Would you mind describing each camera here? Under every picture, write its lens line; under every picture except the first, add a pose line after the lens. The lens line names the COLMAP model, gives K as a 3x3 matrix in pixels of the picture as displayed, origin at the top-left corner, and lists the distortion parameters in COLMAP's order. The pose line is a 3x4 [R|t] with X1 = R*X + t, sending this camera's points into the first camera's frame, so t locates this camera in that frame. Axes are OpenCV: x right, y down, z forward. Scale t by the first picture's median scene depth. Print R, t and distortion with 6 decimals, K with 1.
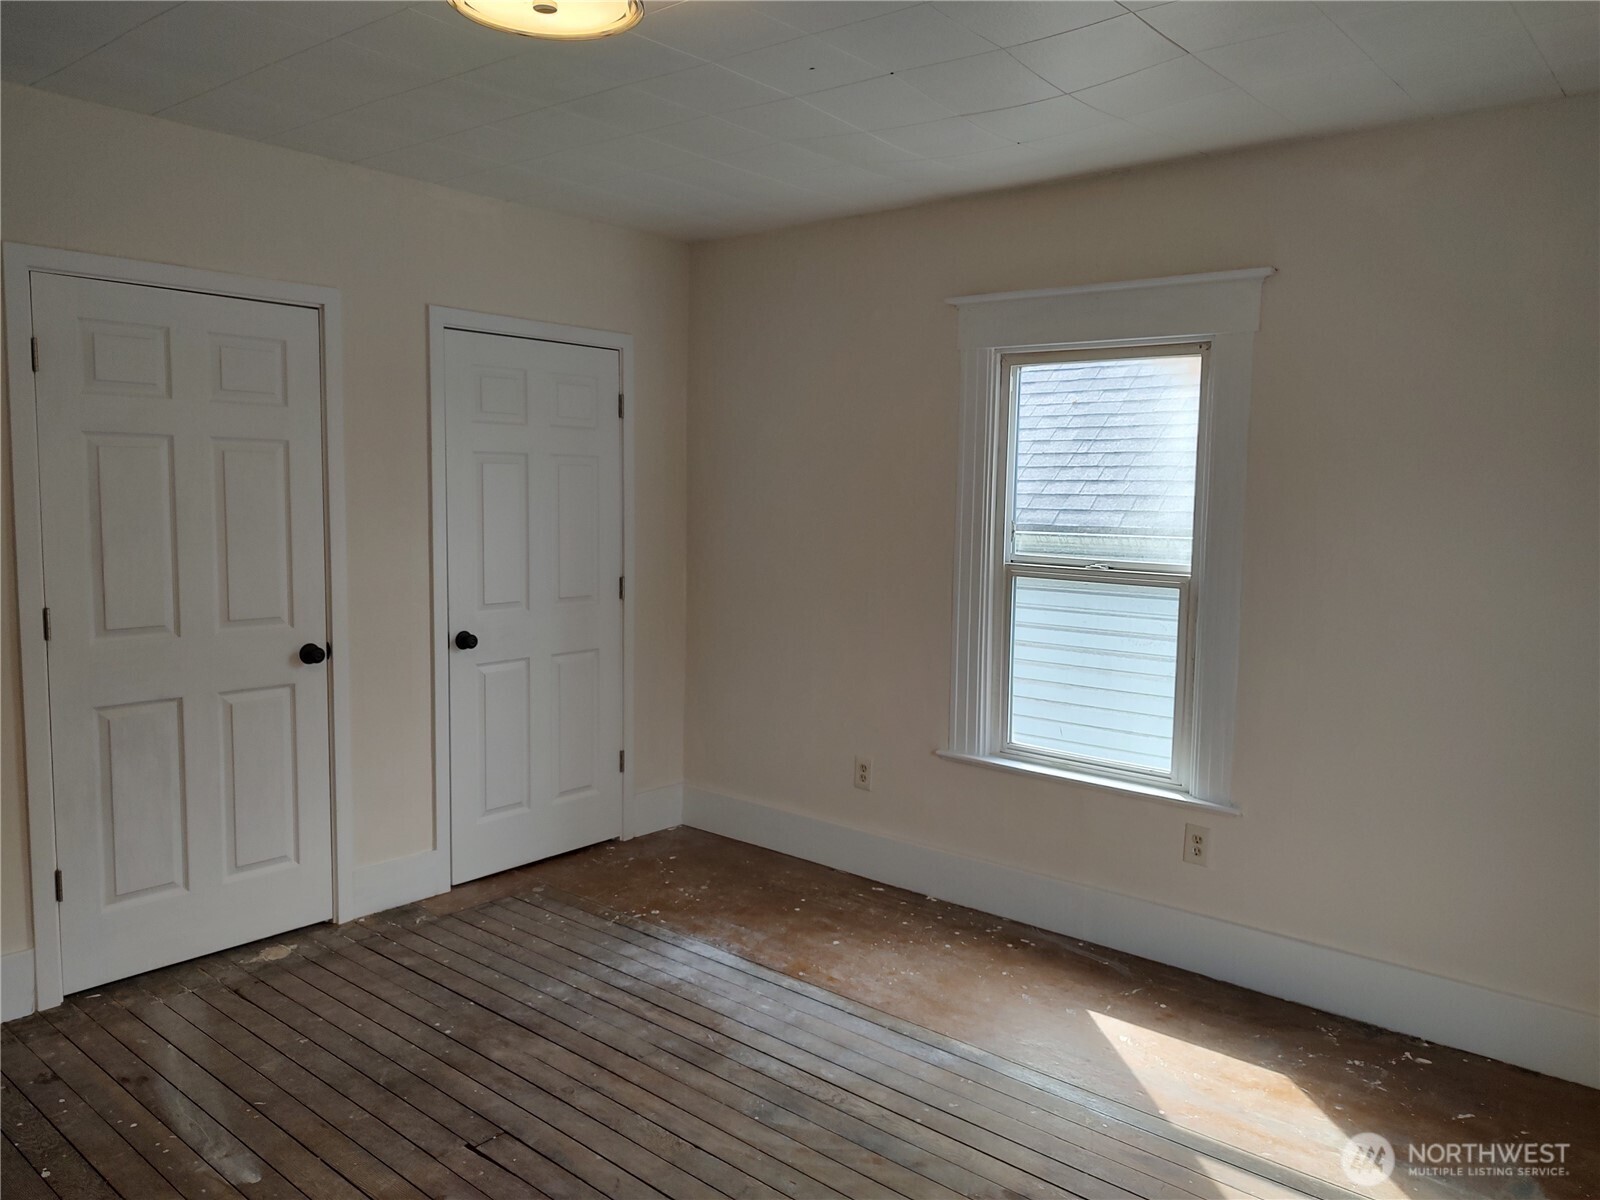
lens RADIAL K [[1162.6, 0, 800.0], [0, 1162.6, 600.0], [0, 0, 1]] dist [0.009792, 0.002017]
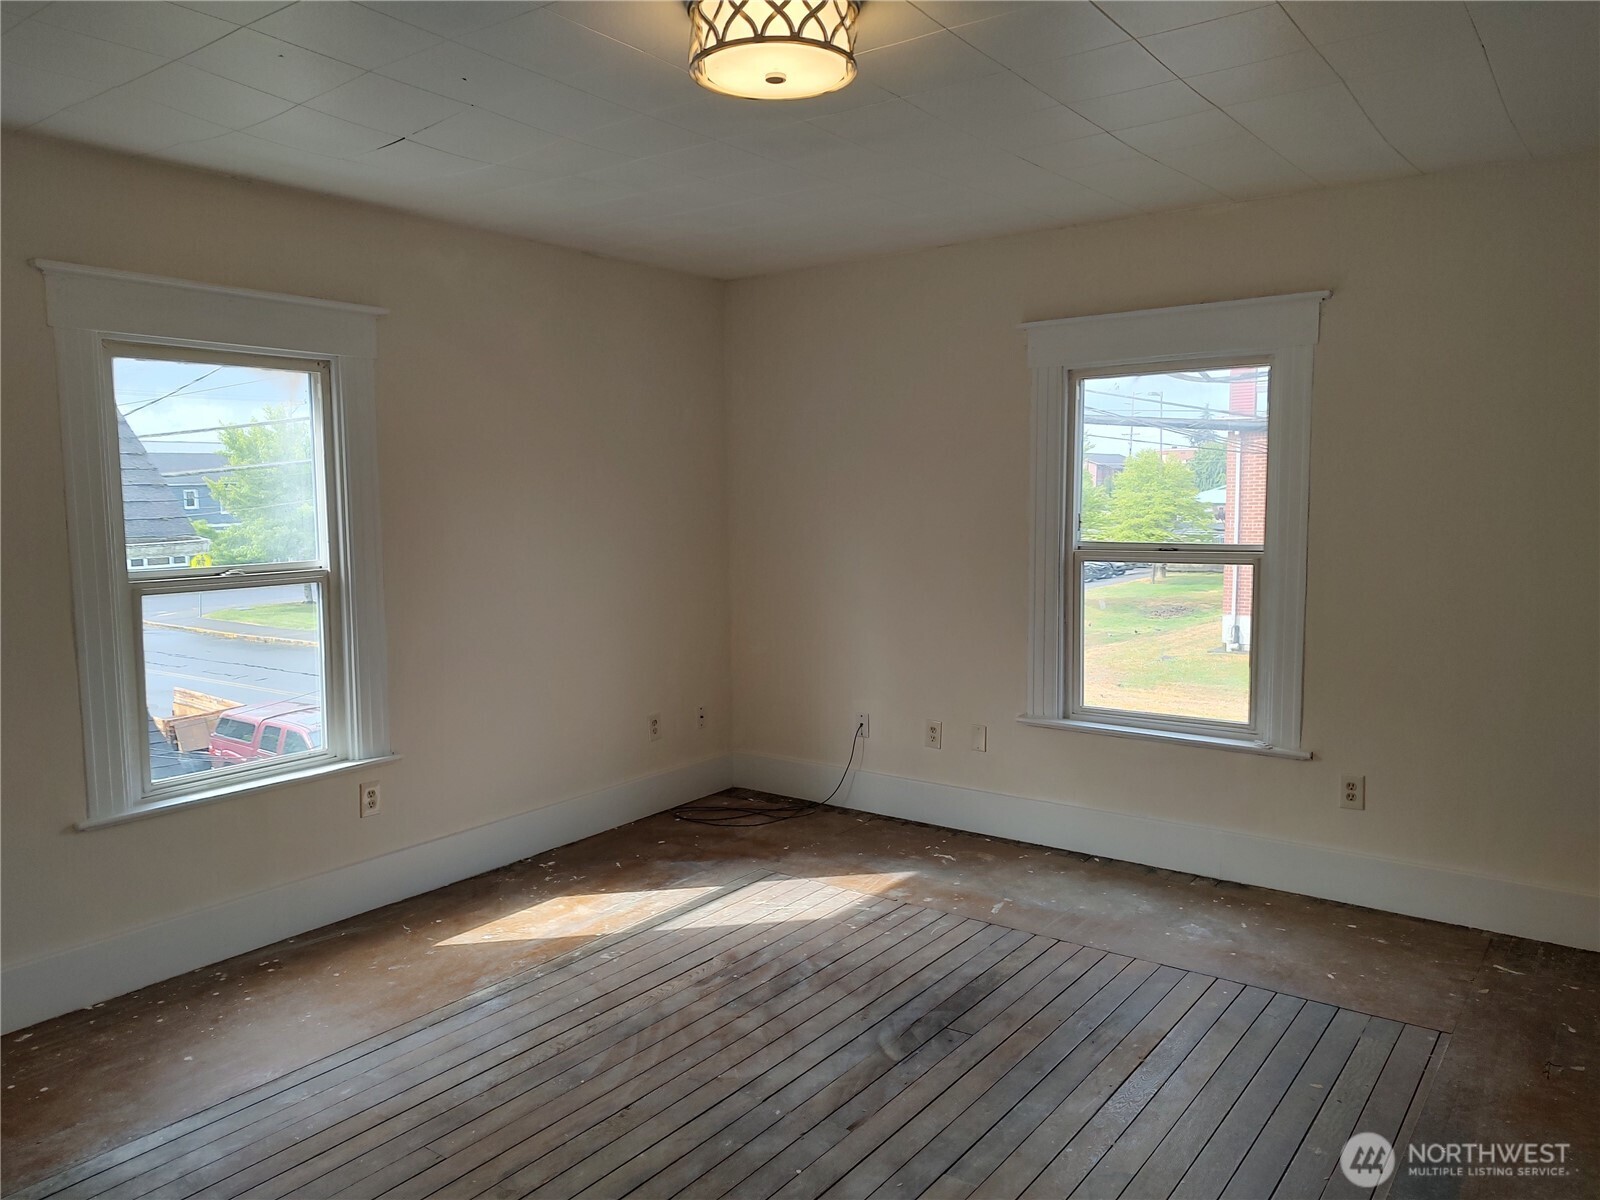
lens RADIAL K [[1120.8, 0, 801.7], [0, 1120.8, 629.1], [0, 0, 1]] dist [0.008680, 0.002408]
pose [[-0.053171, -0.138613, 0.988918, -0.825100], [0.114782, 0.982907, 0.143942, -0.073148], [-0.991967, 0.121163, -0.036352, 0.641527]]
